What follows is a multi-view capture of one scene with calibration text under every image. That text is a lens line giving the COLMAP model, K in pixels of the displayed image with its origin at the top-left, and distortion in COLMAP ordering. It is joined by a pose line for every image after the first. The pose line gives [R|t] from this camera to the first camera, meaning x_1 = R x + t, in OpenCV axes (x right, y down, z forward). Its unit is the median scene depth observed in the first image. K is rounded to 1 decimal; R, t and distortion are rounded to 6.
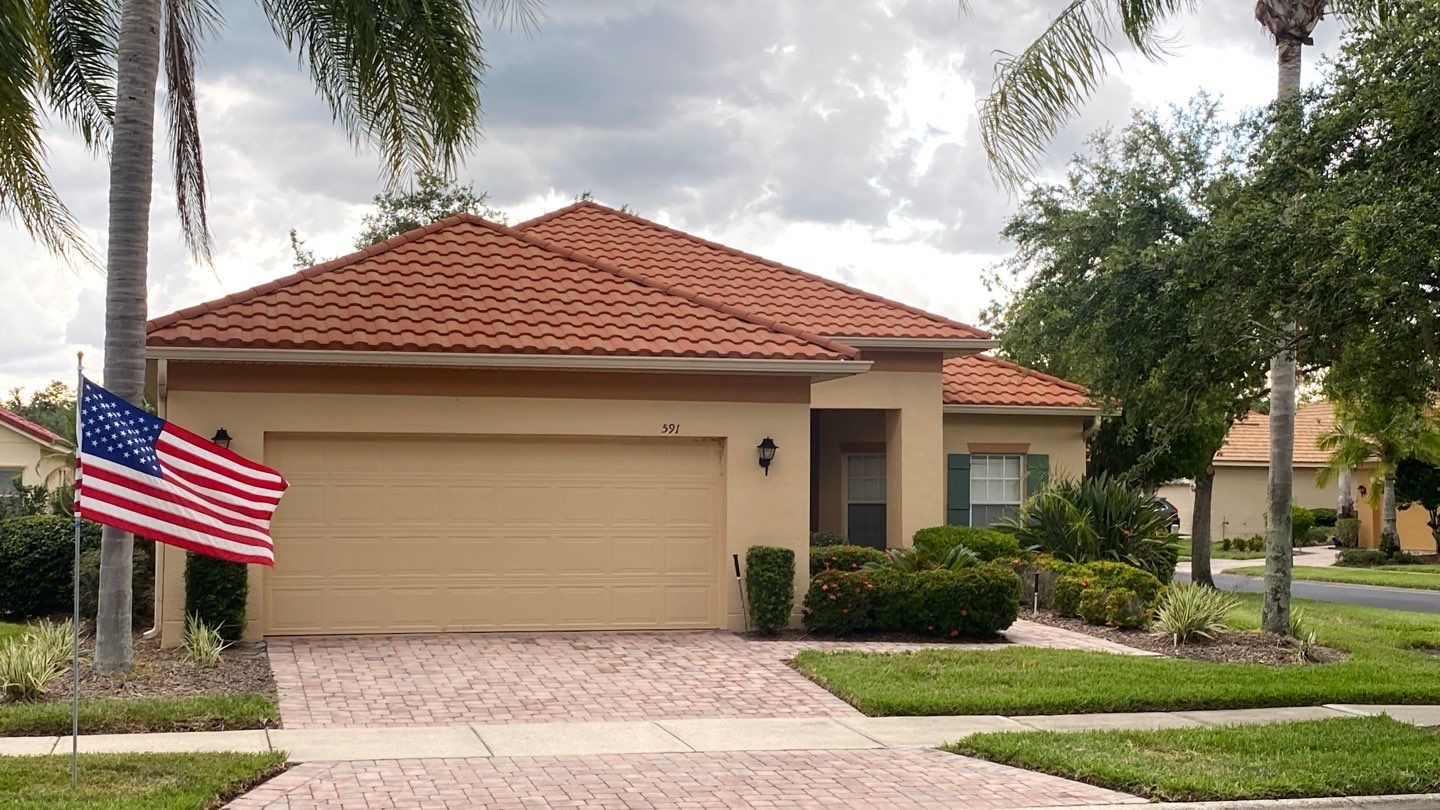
lens RADIAL K [[1906.4, 0, 720.0], [0, 1906.4, 405.0], [0, 0, 1]] dist [0.217147, -0.873637]
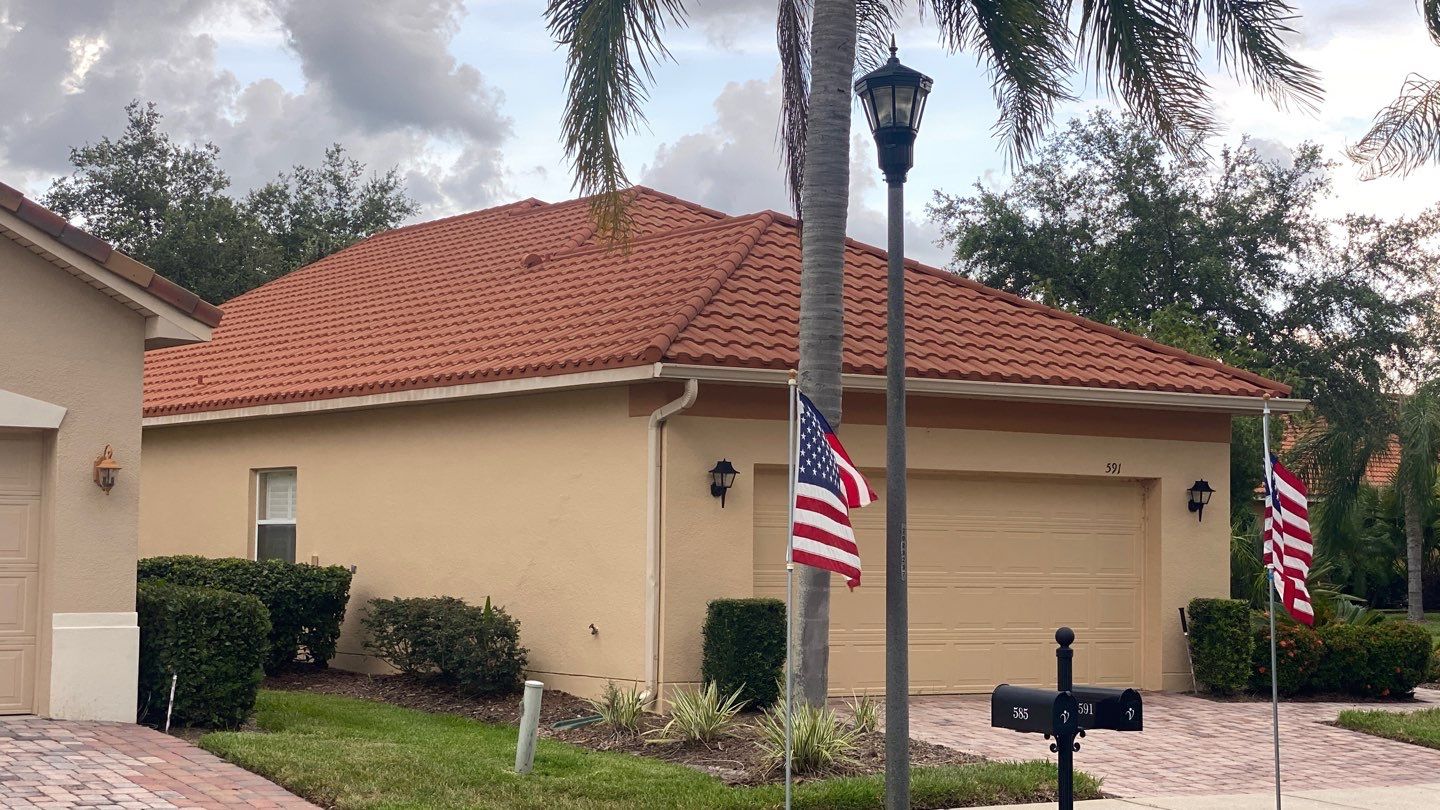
lens RADIAL K [[2420.0, 0, 720.0], [0, 2420.0, 405.0], [0, 0, 1]] dist [0.074881, 0.221032]
pose [[0.950152, 0.025630, 0.310731, -0.581591], [-0.024045, 0.999671, -0.008933, -0.002778], [-0.310858, 0.001016, 0.950456, -0.032506]]
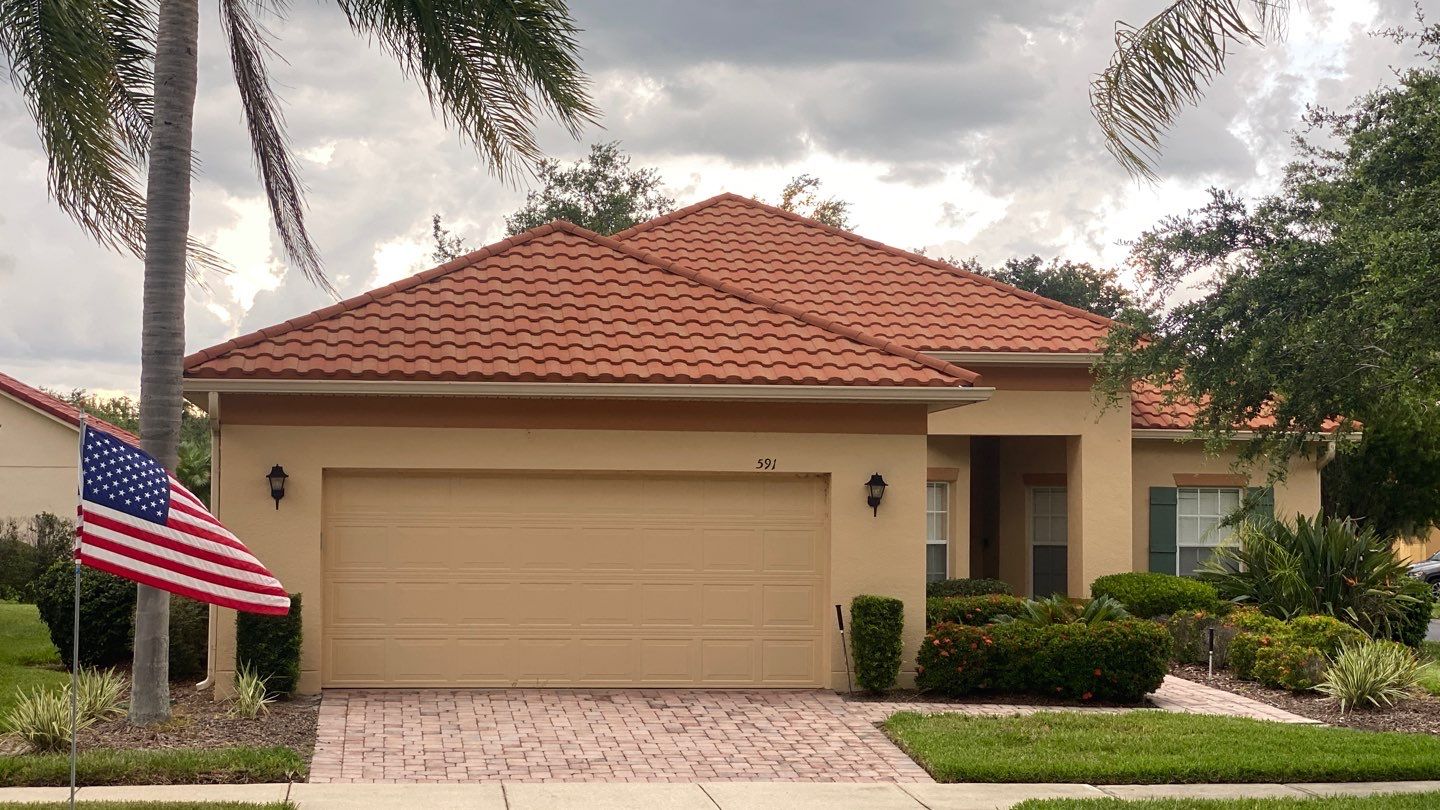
lens RADIAL K [[2420.0, 0, 720.0], [0, 2420.0, 405.0], [0, 0, 1]] dist [0.074881, 0.221032]
pose [[0.992579, -0.003293, -0.121554, 0.094053], [0.002944, 0.999991, -0.003050, -0.012305], [0.121563, 0.002669, 0.992580, -0.135250]]
